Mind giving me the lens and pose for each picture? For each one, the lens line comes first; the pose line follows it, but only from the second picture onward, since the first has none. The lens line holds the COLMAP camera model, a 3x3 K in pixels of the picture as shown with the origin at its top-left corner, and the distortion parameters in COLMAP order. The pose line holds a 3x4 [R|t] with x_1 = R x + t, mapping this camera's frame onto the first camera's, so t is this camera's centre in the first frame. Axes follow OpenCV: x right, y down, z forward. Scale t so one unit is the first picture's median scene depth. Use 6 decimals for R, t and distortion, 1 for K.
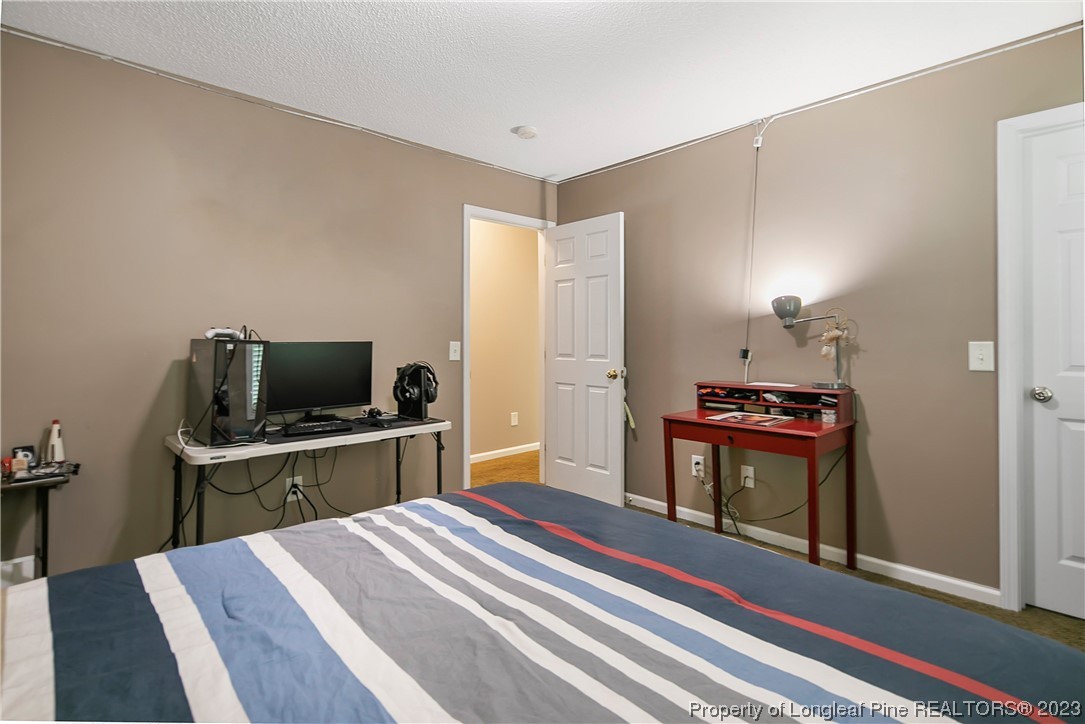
lens RADIAL K [[529.3, 0, 541.8], [0, 529.3, 337.3], [0, 0, 1]] dist [-0.002213, -0.000558]
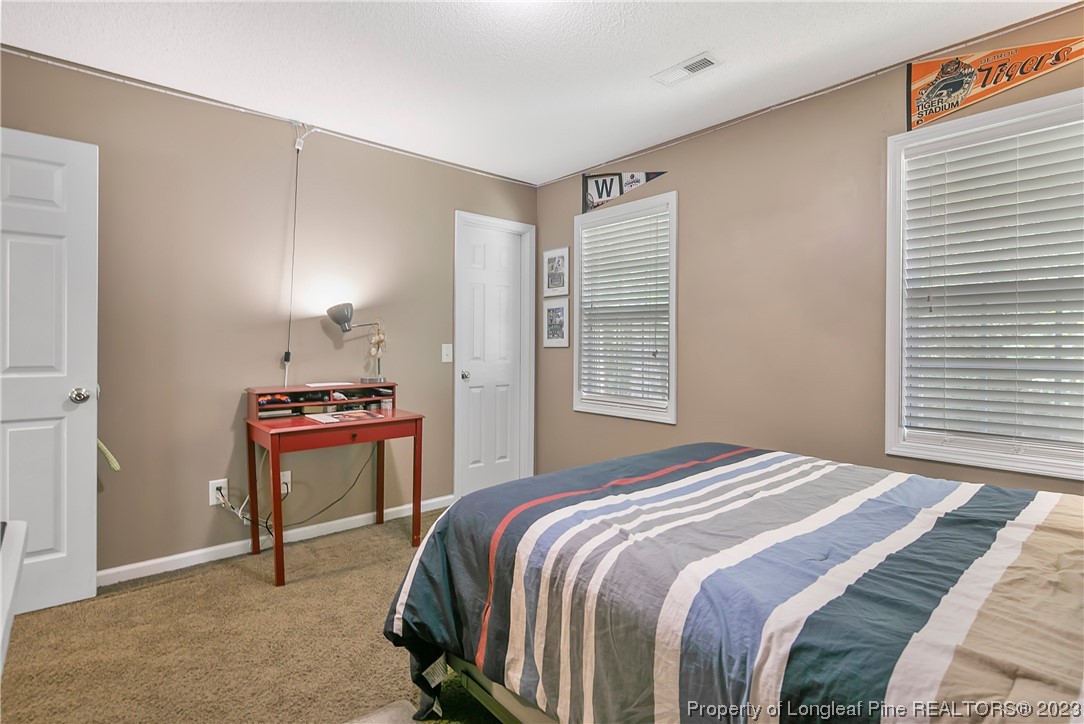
lens RADIAL K [[526.0, 0, 543.3], [0, 526.0, 351.3], [0, 0, 1]] dist [0.001197, -0.000260]
pose [[0.025819, -0.012826, 0.999584, -0.576924], [-0.007720, 0.999885, 0.013029, 0.004680], [-0.999637, -0.008053, 0.025717, 0.508886]]
